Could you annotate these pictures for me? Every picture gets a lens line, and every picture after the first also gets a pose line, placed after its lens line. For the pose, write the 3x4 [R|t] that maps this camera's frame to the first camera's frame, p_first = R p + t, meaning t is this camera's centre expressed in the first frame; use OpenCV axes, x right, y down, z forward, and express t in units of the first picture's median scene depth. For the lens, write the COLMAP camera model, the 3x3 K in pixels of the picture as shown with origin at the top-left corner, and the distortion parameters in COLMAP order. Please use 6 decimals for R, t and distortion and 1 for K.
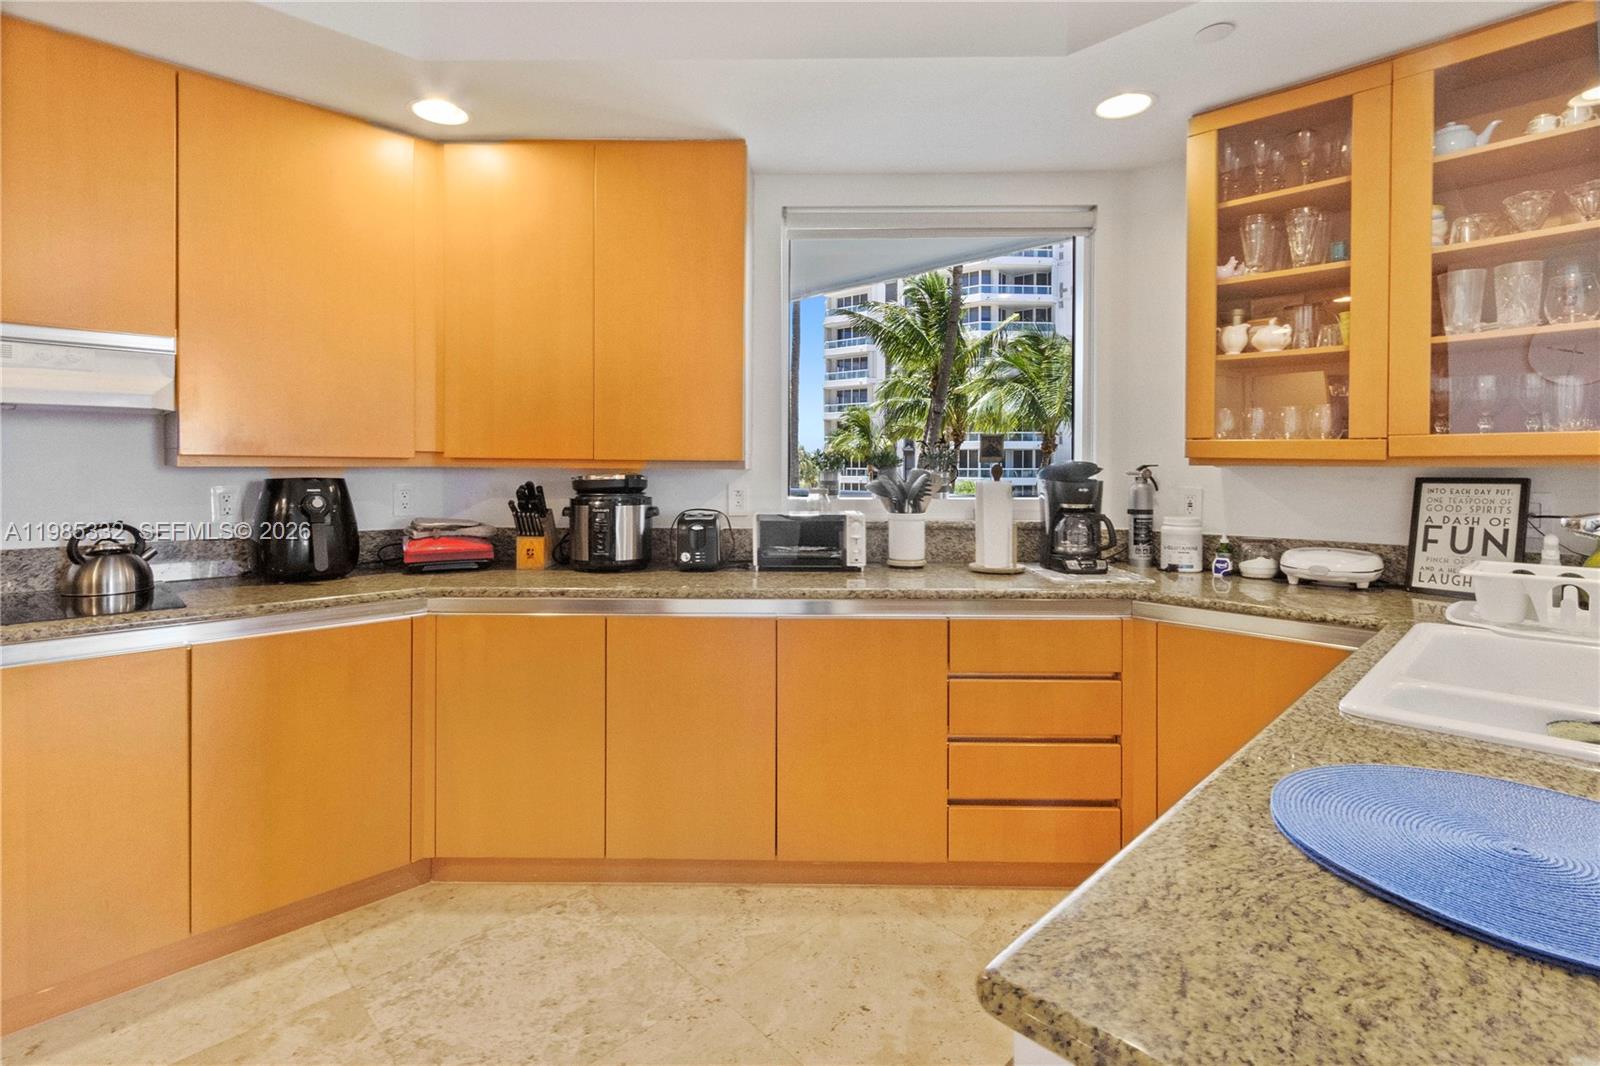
lens RADIAL K [[741.1, 0, 774.4], [0, 741.1, 472.1], [0, 0, 1]] dist [0.003032, -0.001923]
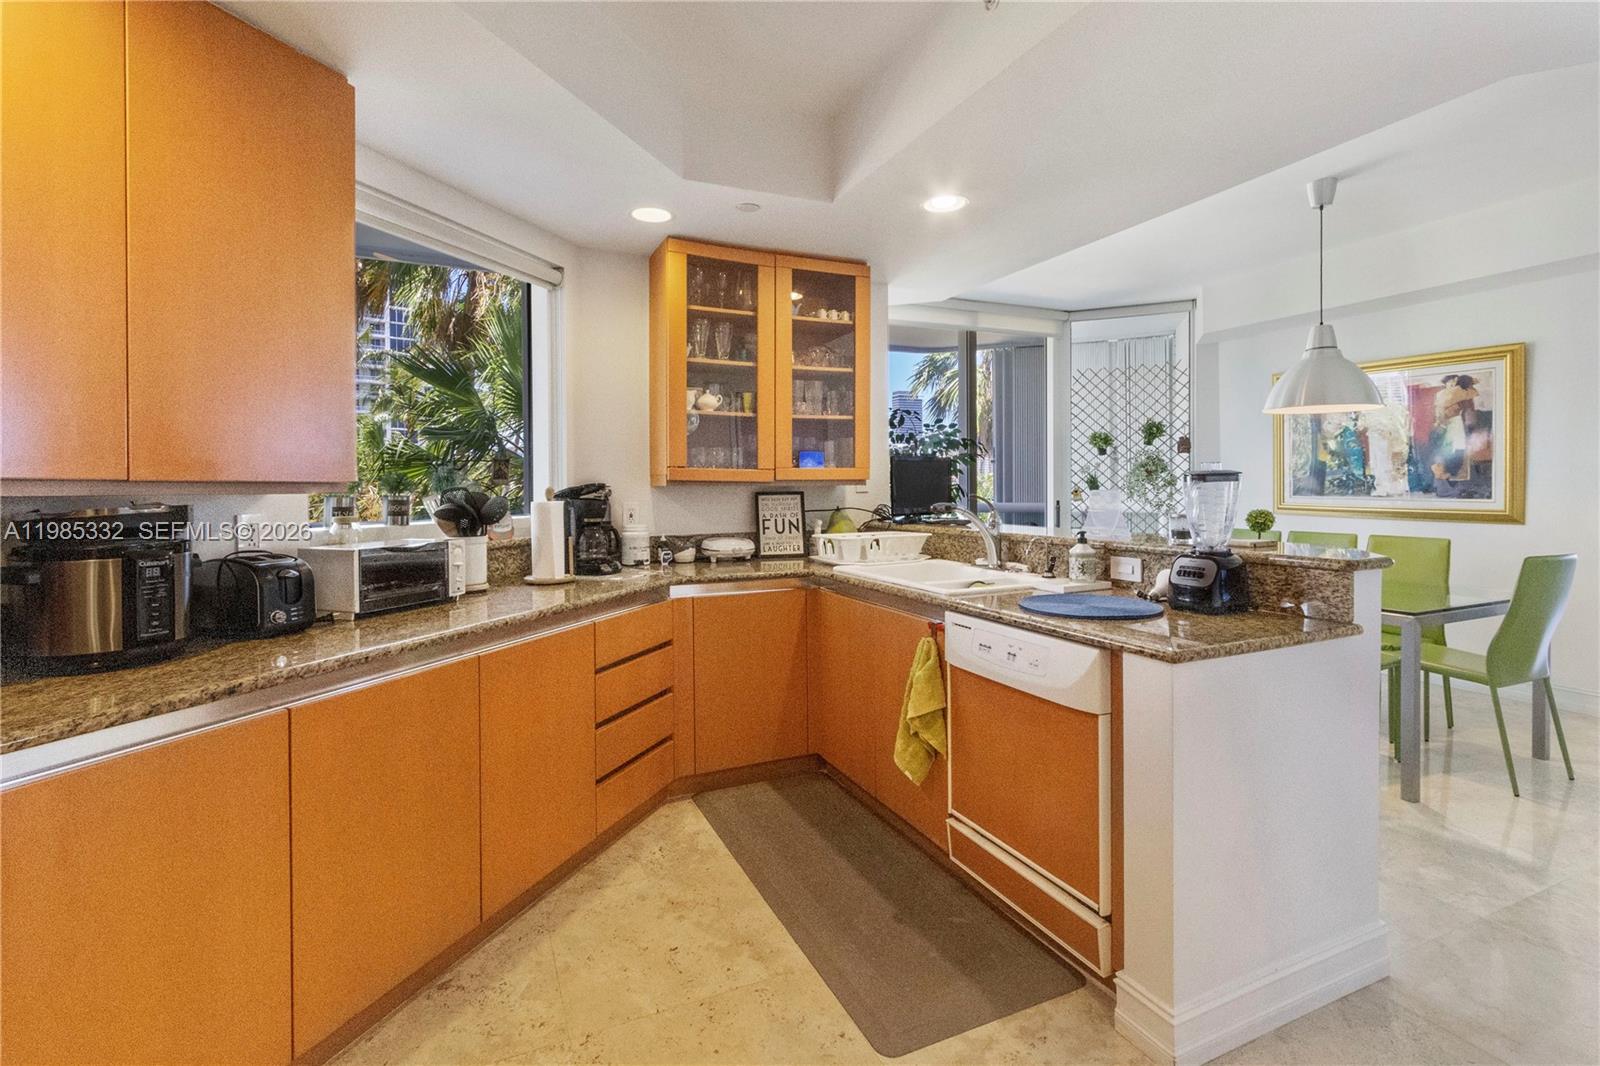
lens RADIAL K [[741.1, 0, 786.5], [0, 741.1, 493.5], [0, 0, 1]] dist [0.003032, -0.001923]
pose [[0.351535, -0.014280, 0.936066, -0.695665], [0.018202, 0.999799, 0.008417, -0.002617], [-0.935998, 0.014080, 0.351725, 0.317090]]
